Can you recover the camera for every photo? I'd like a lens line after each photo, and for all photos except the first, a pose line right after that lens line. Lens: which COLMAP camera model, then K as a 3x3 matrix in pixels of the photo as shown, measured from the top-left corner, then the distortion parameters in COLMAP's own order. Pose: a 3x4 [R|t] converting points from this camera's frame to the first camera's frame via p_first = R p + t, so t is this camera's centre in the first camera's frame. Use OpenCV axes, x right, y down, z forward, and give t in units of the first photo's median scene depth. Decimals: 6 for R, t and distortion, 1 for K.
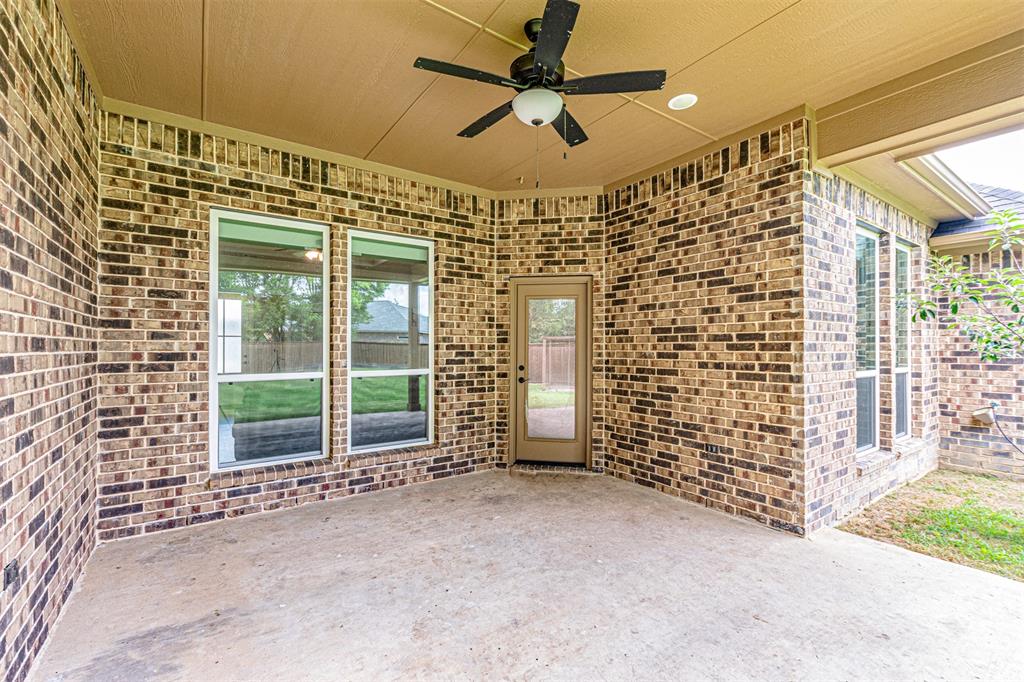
lens RADIAL K [[443.9, 0, 515.6], [0, 443.9, 345.9], [0, 0, 1]] dist [0.005353, 0.000574]
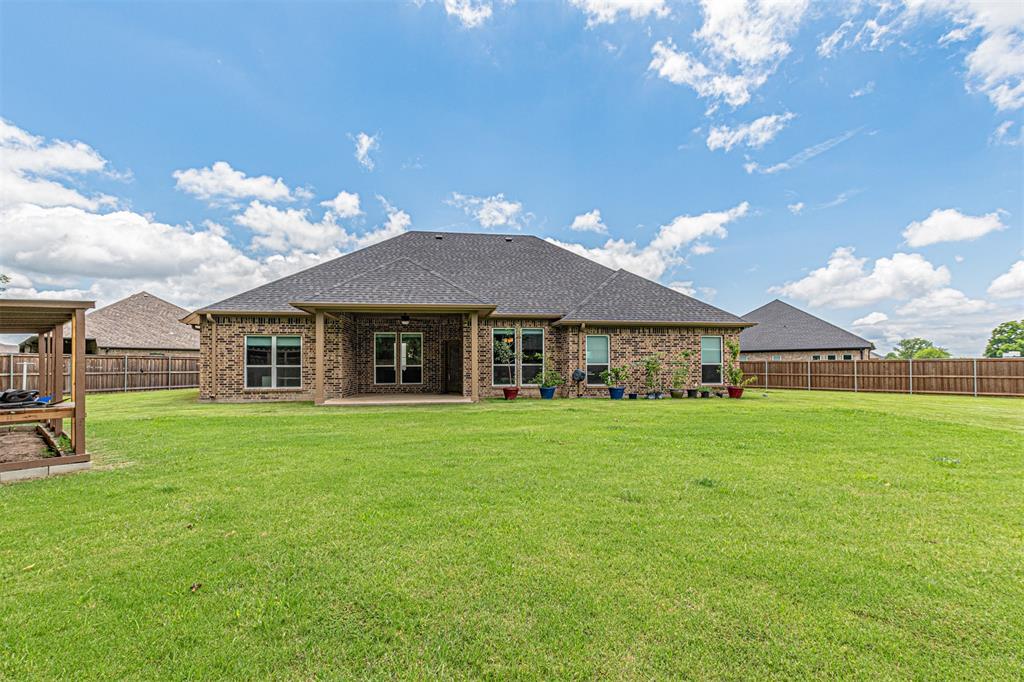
lens RADIAL K [[443.9, 0, 509.2], [0, 443.9, 361.6], [0, 0, 1]] dist [0.005353, 0.000574]
pose [[0.895123, -0.009309, -0.445722, 2.282031], [0.006698, 0.999950, -0.007433, 0.056402], [0.445769, 0.003668, 0.895141, -2.202256]]
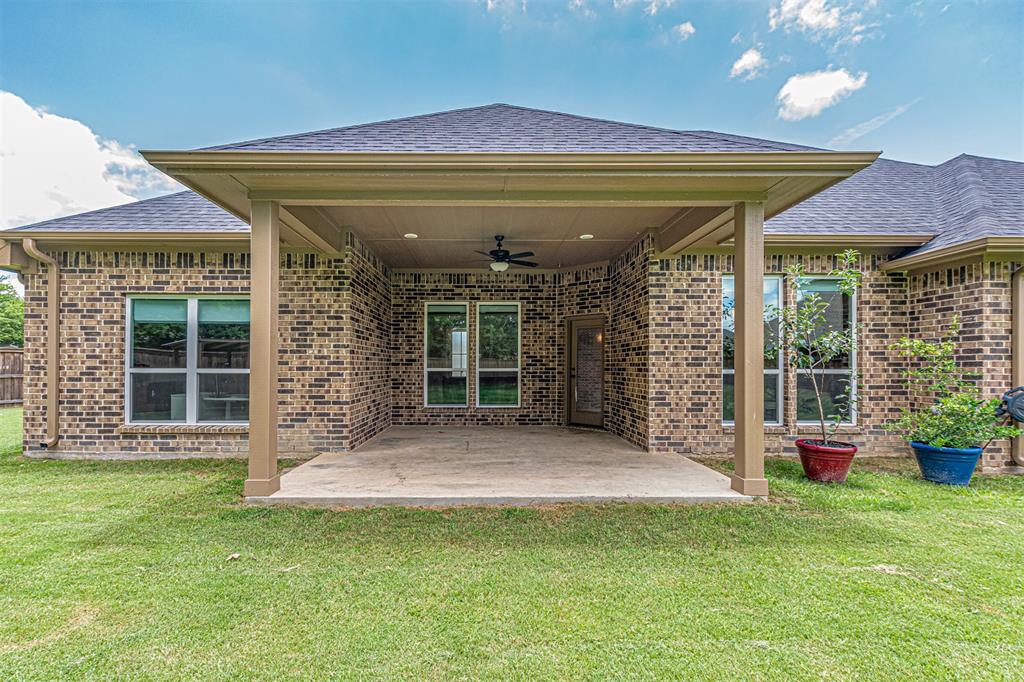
lens RADIAL K [[443.9, 0, 487.2], [0, 443.9, 362.0], [0, 0, 1]] dist [0.005353, 0.000574]
pose [[0.821122, -0.002785, -0.570746, 0.801717], [-0.000152, 0.999987, -0.005098, 0.034445], [0.570752, 0.004273, 0.821111, -0.662472]]
